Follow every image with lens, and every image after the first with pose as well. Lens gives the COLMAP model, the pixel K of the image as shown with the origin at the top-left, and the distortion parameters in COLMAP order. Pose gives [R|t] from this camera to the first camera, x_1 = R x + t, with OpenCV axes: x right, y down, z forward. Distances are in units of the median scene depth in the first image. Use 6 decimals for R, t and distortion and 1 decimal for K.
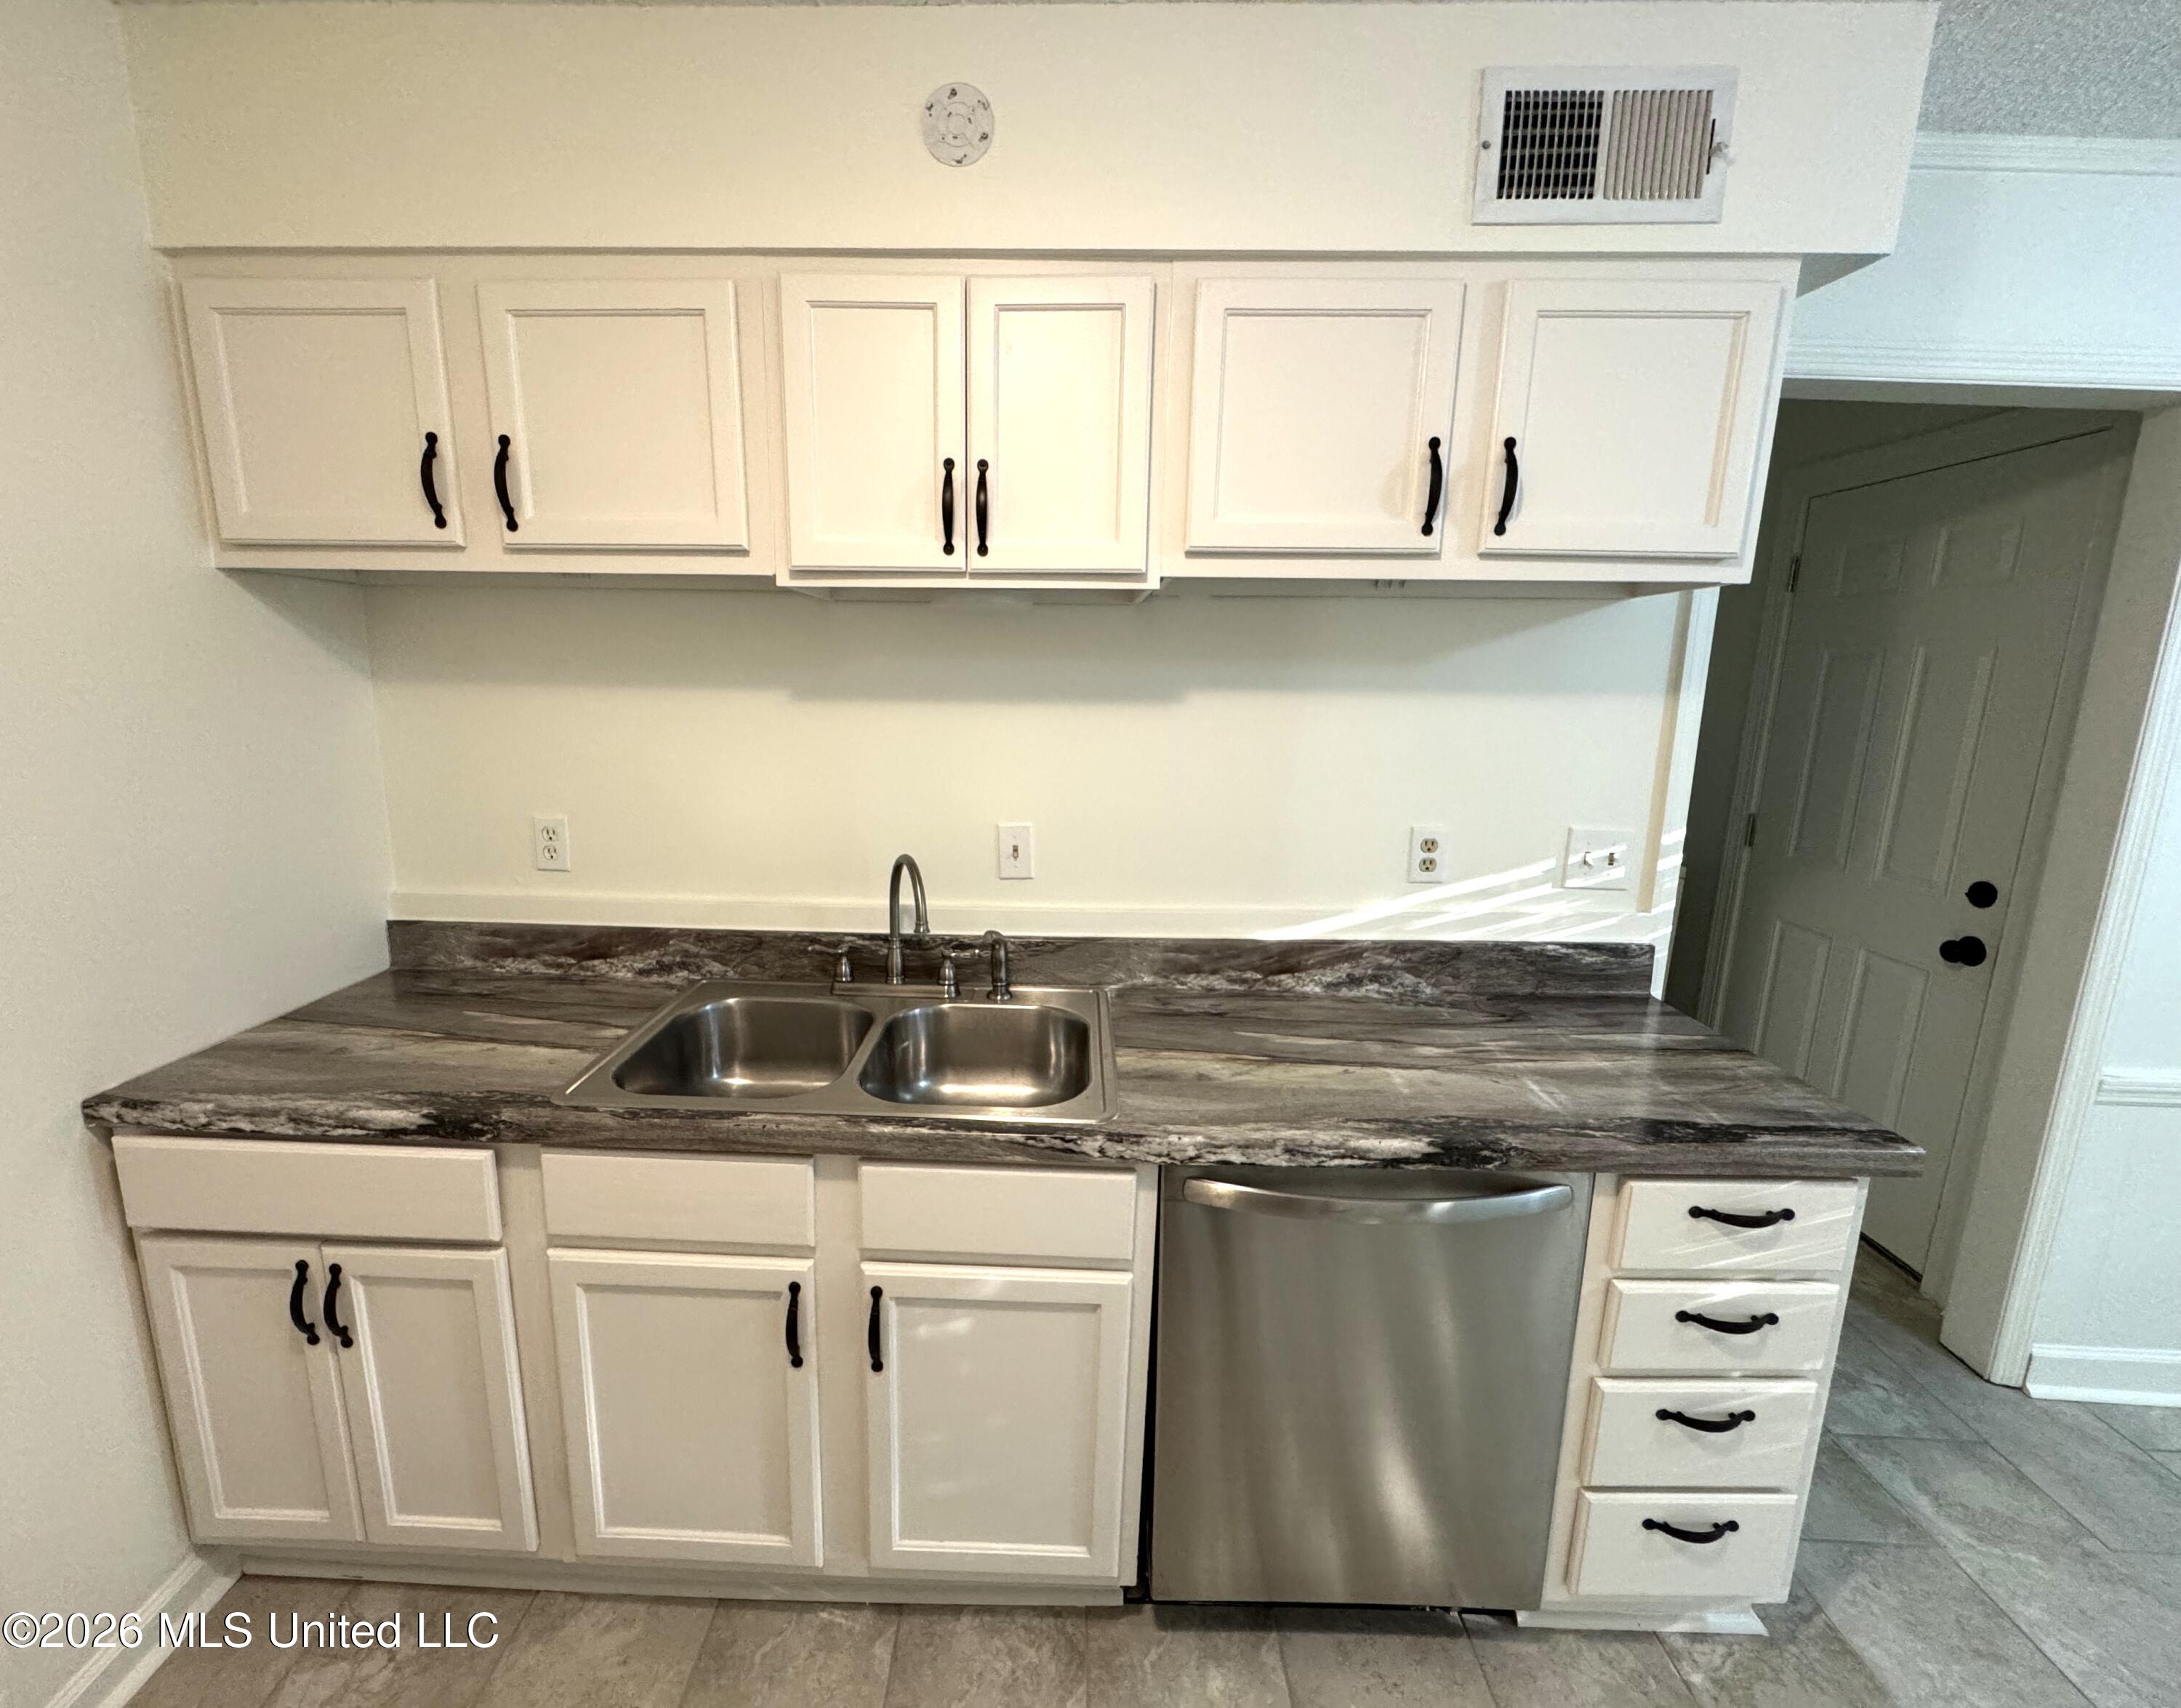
lens RADIAL K [[896.8, 0, 1090.5], [0, 896.8, 854.0], [0, 0, 1]] dist [0.001028, 0.000453]
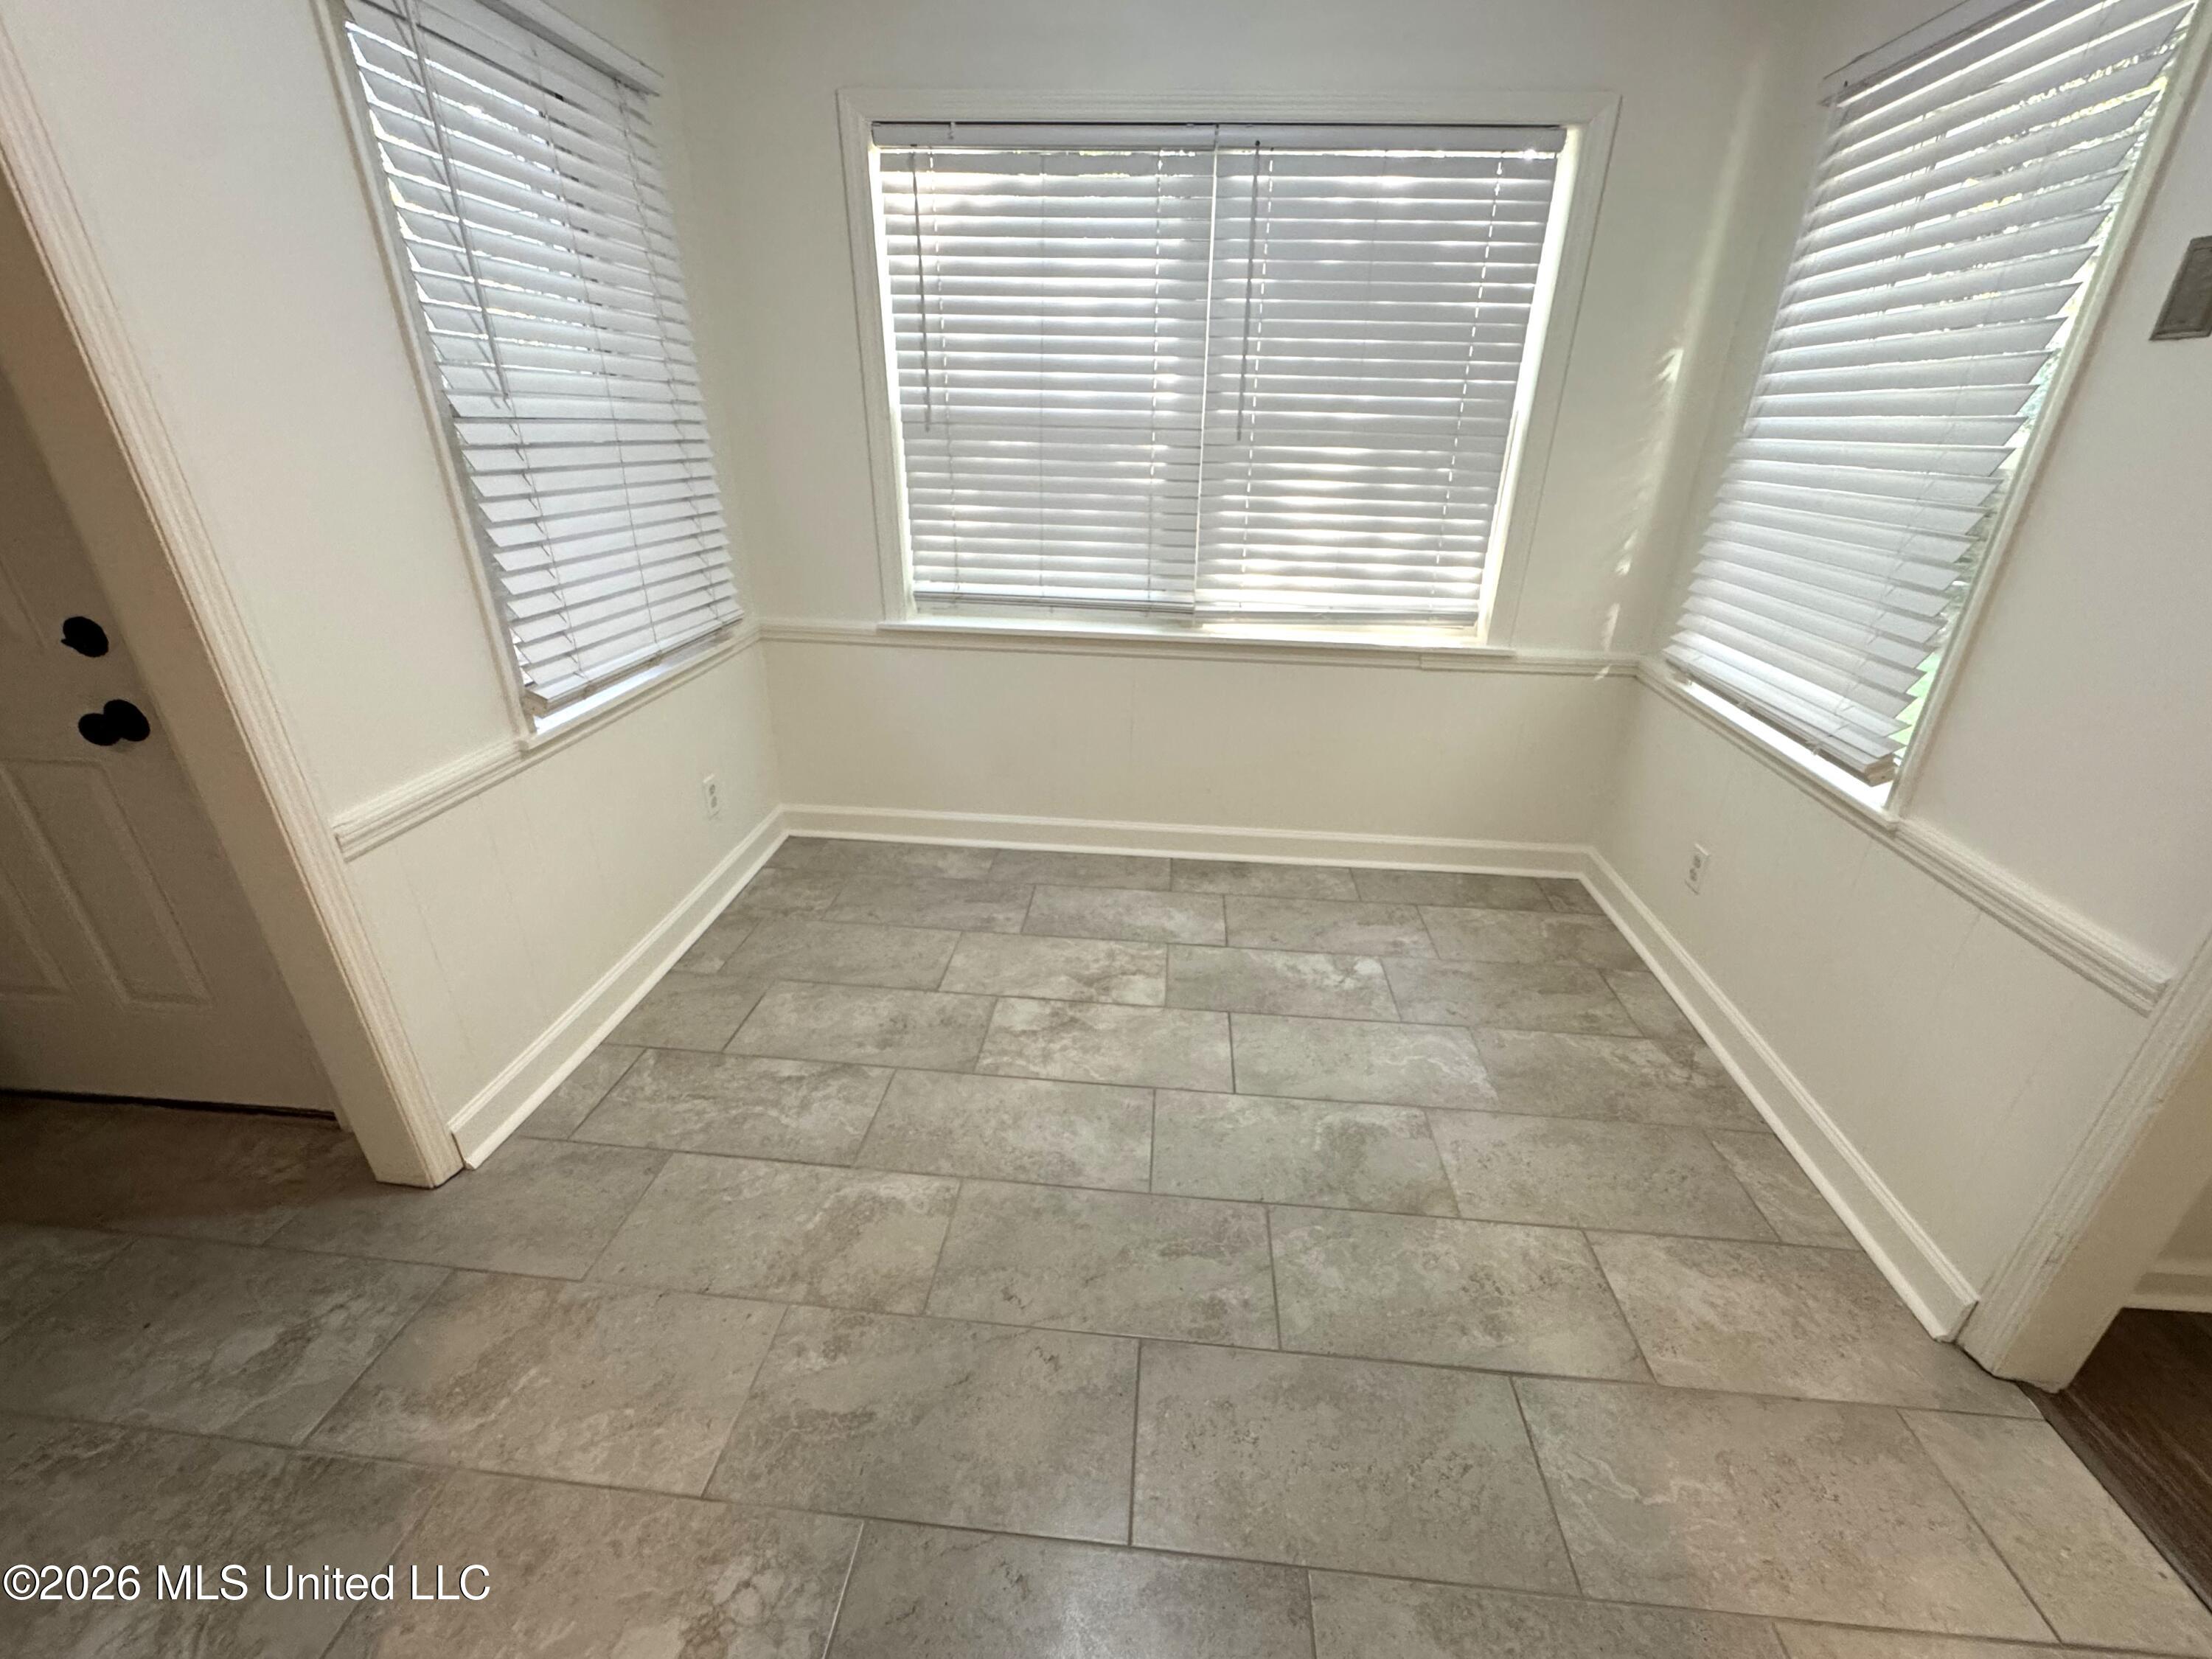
lens RADIAL K [[891.2, 0, 1106.0], [0, 891.2, 829.5], [0, 0, 1]] dist [-0.000902, -0.000099]
pose [[0.060648, -0.451836, 0.890037, 0.452594], [0.181400, 0.881819, 0.435303, 0.024737], [-0.981538, 0.135053, 0.135443, 0.210188]]
